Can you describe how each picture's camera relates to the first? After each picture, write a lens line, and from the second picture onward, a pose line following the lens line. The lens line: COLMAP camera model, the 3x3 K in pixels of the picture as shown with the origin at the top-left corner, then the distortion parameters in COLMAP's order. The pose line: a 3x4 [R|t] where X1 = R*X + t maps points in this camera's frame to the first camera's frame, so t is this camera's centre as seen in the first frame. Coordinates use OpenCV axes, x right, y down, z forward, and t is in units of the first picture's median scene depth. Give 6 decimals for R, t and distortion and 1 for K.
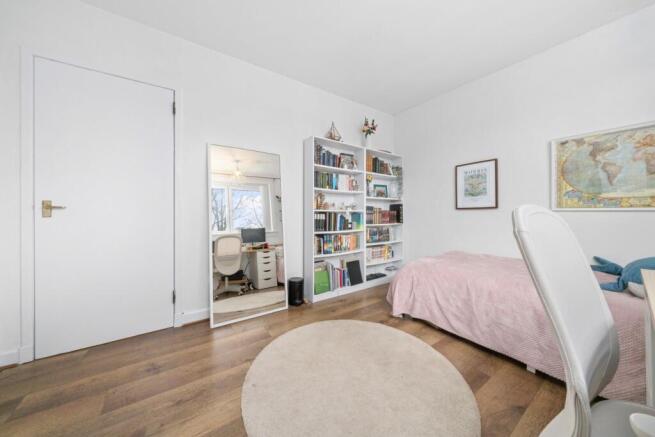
lens RADIAL K [[227.8, 0, 329.1], [0, 227.8, 218.5], [0, 0, 1]] dist [-0.000267, -0.000074]
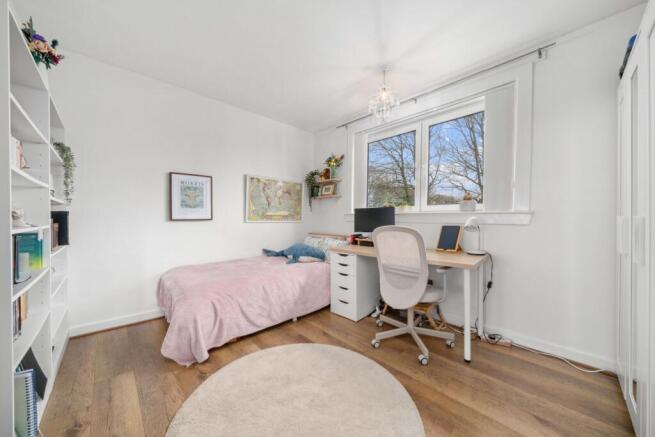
lens RADIAL K [[231.7, 0, 326.2], [0, 231.7, 221.5], [0, 0, 1]] dist [0.000198, 0.000031]
pose [[-0.161631, -0.012240, 0.986775, -0.516267], [0.022707, 0.999612, 0.016118, -0.046722], [-0.986590, 0.025012, -0.161290, 0.656049]]
